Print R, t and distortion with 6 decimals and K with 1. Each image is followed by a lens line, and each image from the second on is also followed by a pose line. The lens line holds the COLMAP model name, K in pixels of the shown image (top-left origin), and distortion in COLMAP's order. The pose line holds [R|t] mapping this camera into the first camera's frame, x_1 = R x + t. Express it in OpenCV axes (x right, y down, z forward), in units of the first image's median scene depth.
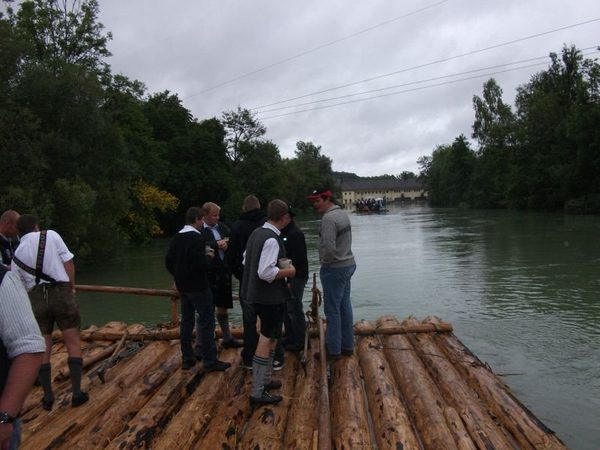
lens RADIAL K [[533.5, 0, 300.0], [0, 533.5, 225.0], [0, 0, 1]] dist [-0.116852, -0.002482]
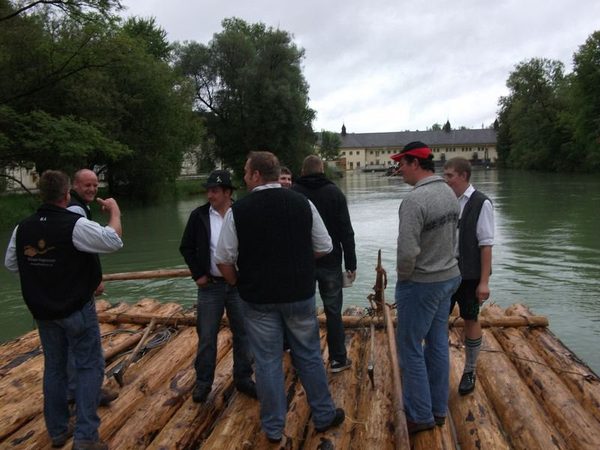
lens RADIAL K [[533.5, 0, 300.0], [0, 533.5, 225.0], [0, 0, 1]] dist [-0.116852, -0.002482]
pose [[0.995506, 0.020635, -0.092423, -0.027126], [-0.013986, 0.997305, 0.072016, -0.008959], [0.093660, -0.070400, 0.993112, 0.210207]]
